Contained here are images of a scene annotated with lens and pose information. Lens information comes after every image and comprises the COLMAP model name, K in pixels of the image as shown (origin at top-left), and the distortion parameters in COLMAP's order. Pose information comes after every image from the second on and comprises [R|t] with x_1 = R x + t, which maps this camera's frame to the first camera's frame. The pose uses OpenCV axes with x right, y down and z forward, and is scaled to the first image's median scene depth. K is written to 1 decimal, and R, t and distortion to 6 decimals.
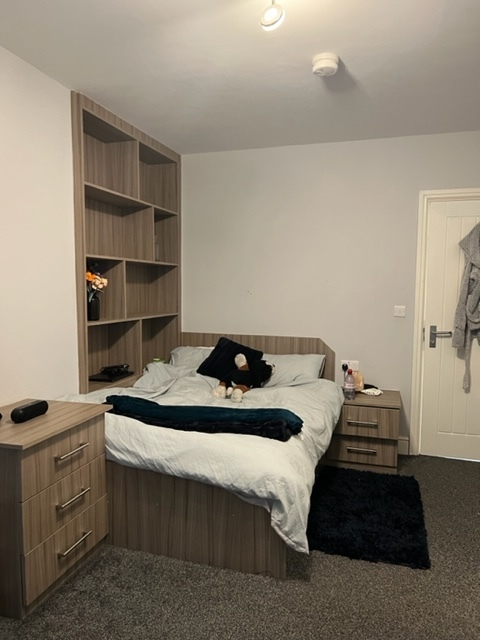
lens RADIAL K [[483.9, 0, 238.8], [0, 483.9, 319.1], [0, 0, 1]] dist [0.040673, -0.008547]
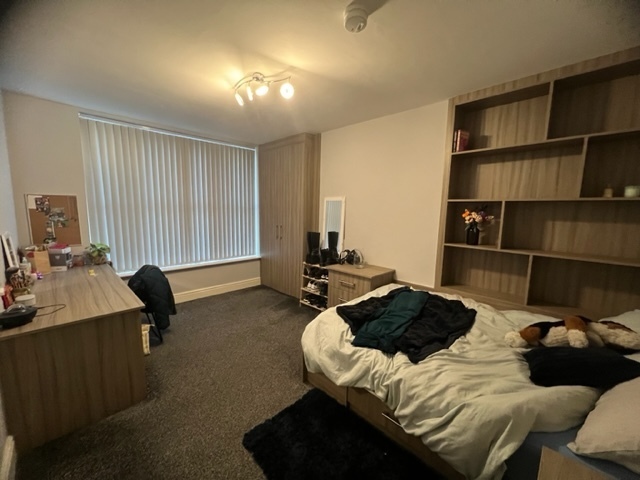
lens RADIAL K [[253.9, 0, 320.5], [0, 253.9, 241.5], [0, 0, 1]] dist [-0.000762, 0.000276]
pose [[-0.467027, 0.098357, -0.878756, 0.513981], [-0.087516, 0.983773, 0.156623, -0.078625], [0.879902, 0.150053, -0.450841, 0.866883]]
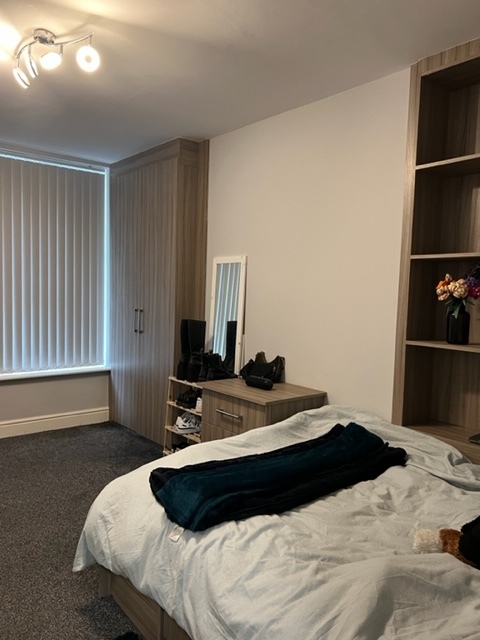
lens RADIAL K [[483.9, 0, 240.0], [0, 483.9, 319.7], [0, 0, 1]] dist [0.040673, -0.008547]
pose [[-0.542744, 0.033604, -0.839226, 0.444059], [-0.092912, 0.990664, 0.099756, -0.069808], [0.834743, 0.132116, -0.534555, 1.020849]]
